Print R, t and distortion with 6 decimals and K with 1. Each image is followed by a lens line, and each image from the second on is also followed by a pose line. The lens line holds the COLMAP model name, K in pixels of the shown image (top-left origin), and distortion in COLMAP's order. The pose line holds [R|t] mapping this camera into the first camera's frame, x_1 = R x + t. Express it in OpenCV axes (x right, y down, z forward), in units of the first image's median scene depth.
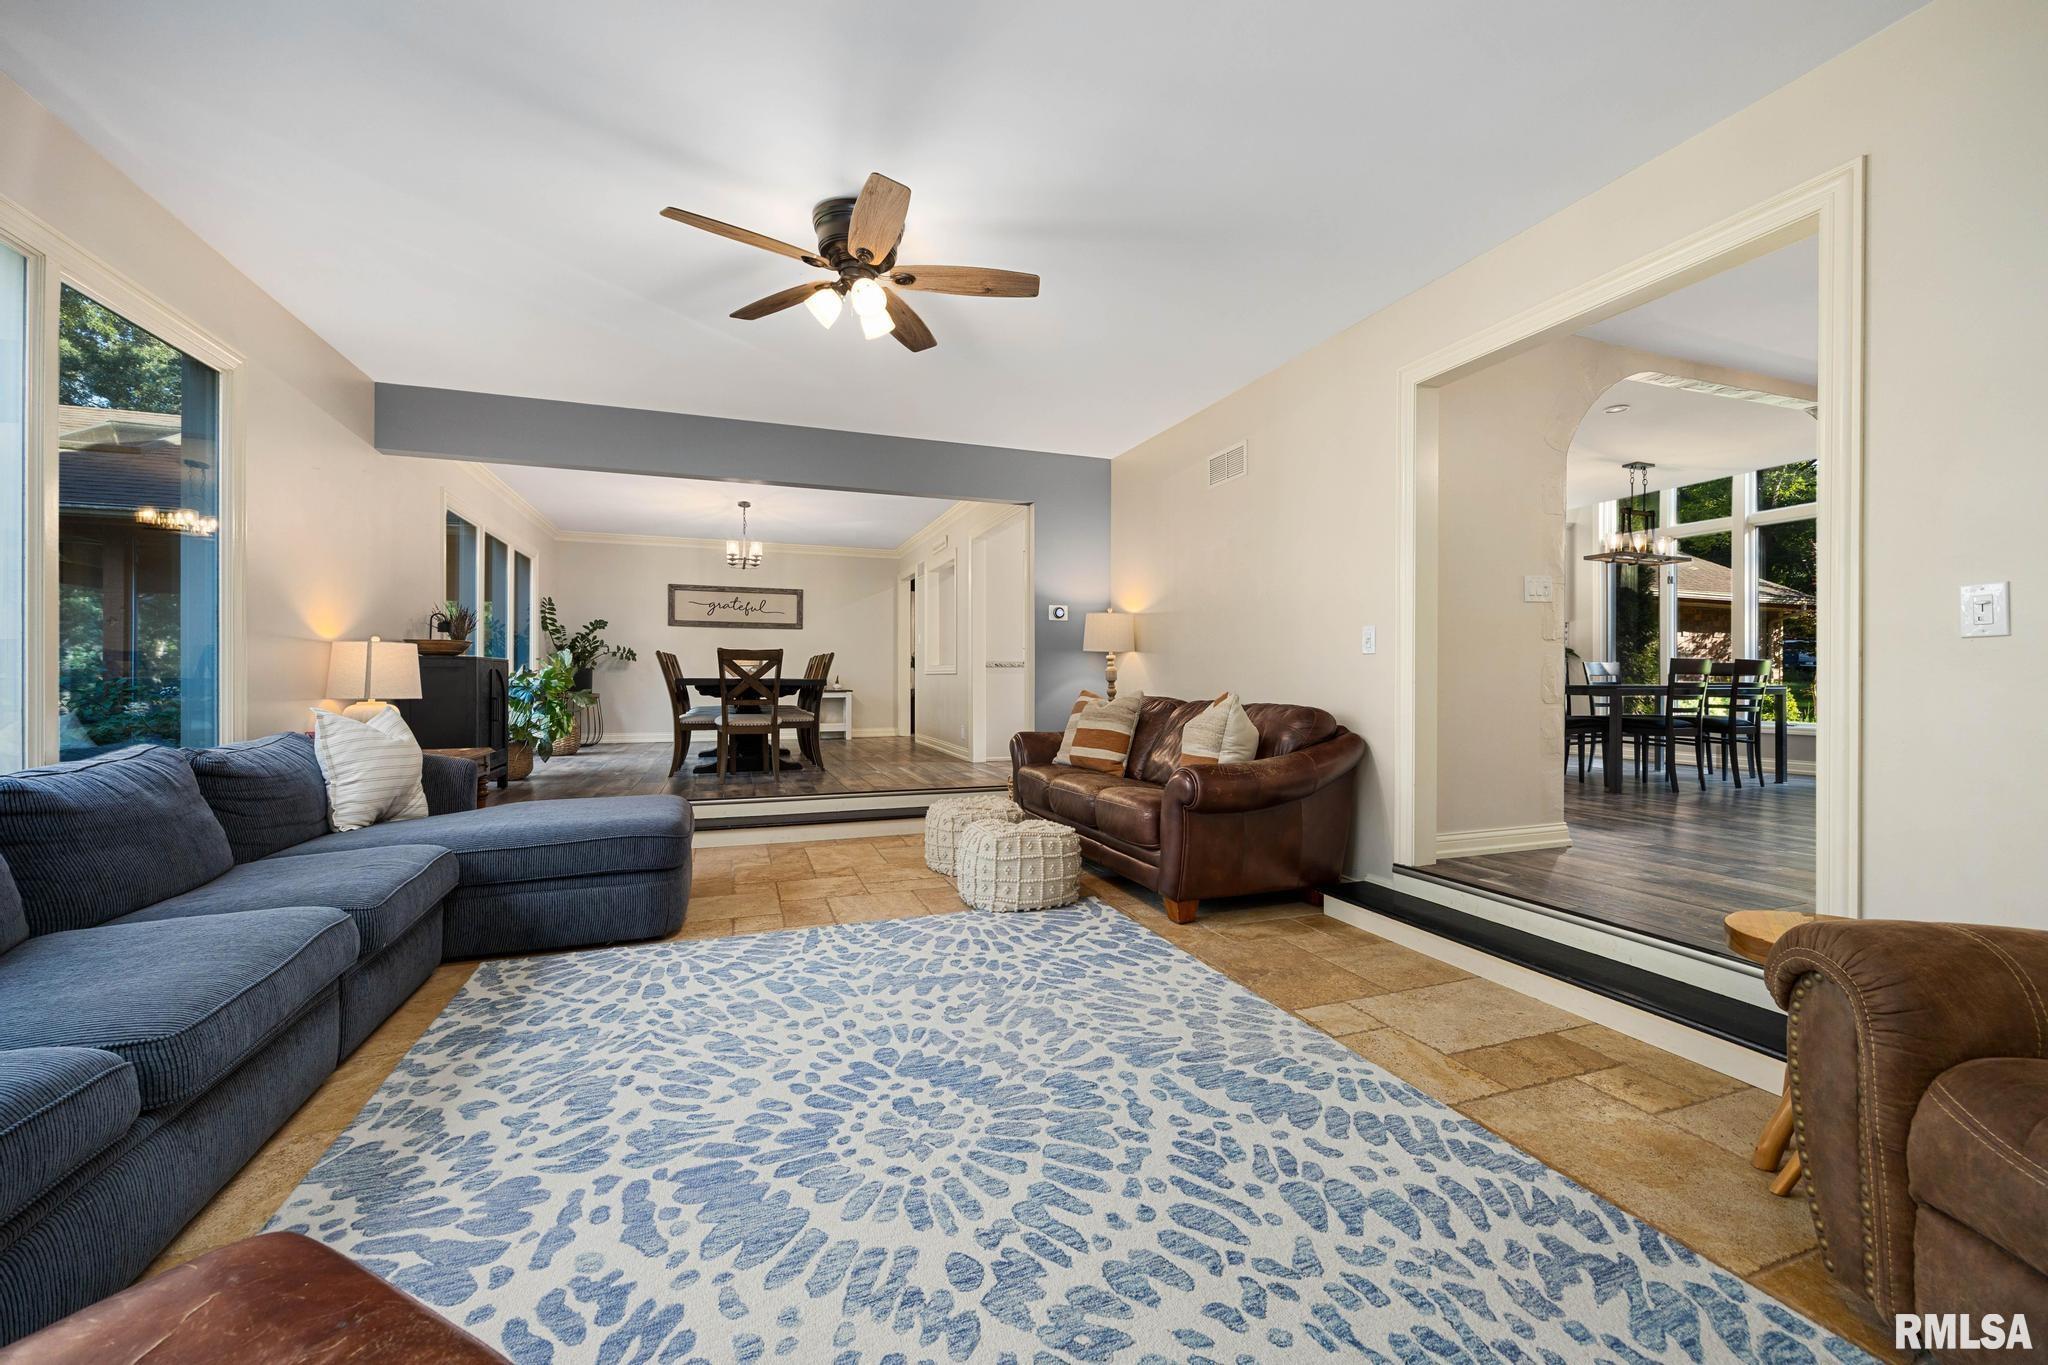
lens RADIAL K [[826.8, 0, 1026.4], [0, 826.8, 677.6], [0, 0, 1]] dist [-0.000307, -0.000003]
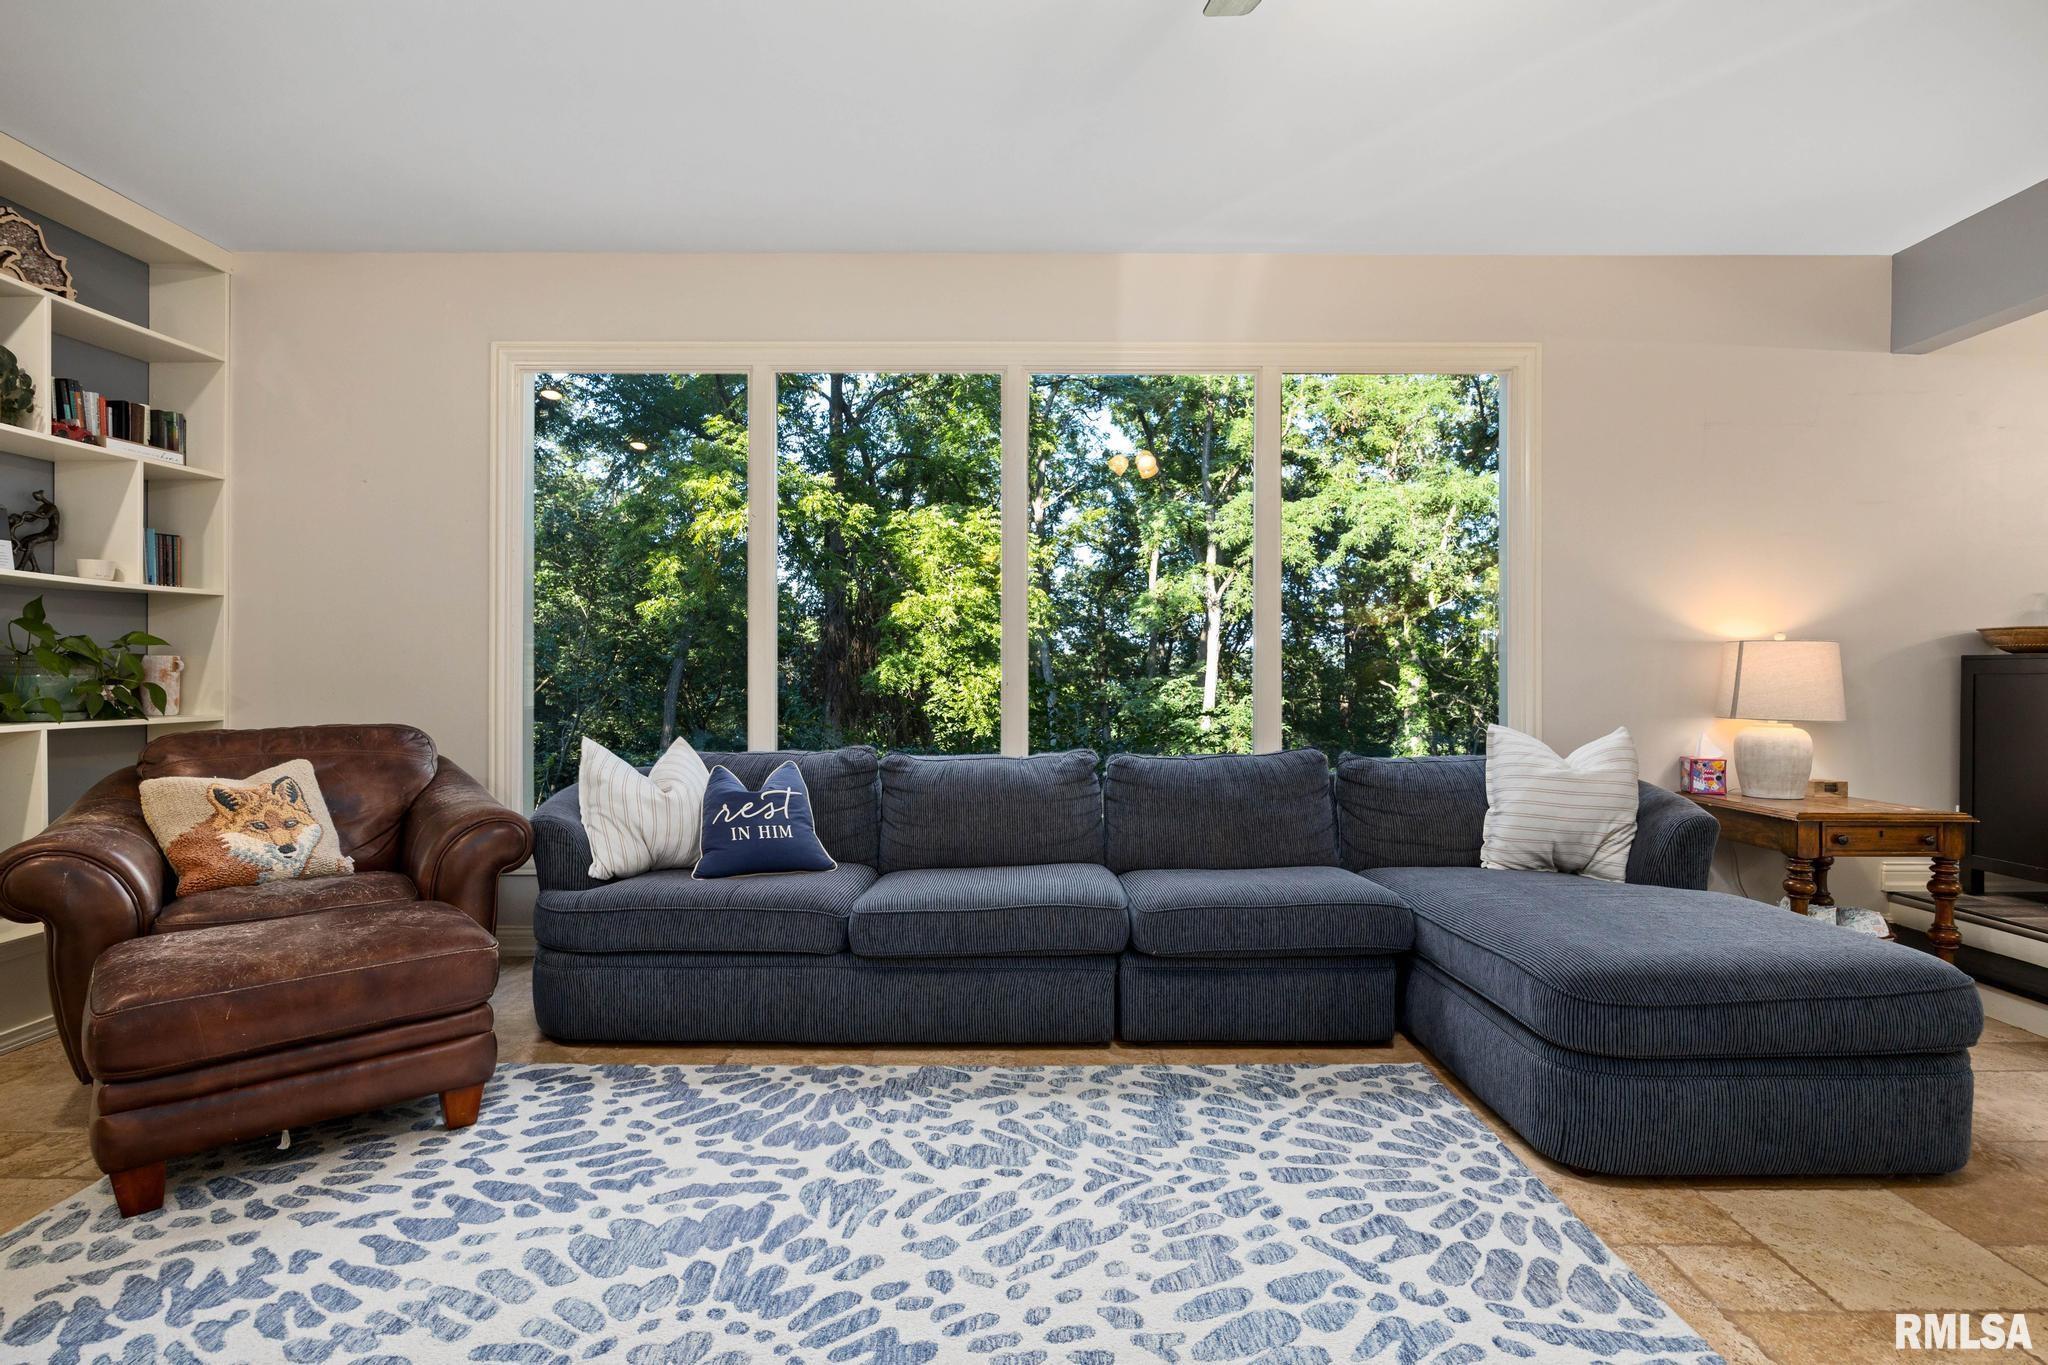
lens RADIAL K [[967.4, 0, 1025.1], [0, 967.4, 678.6], [0, 0, 1]] dist [-0.016519, -0.000158]
pose [[-0.337945, 0.000768, -0.941166, 0.378842], [-0.003907, 0.999990, 0.002219, -0.017287], [0.941158, 0.004427, -0.337938, 1.163402]]
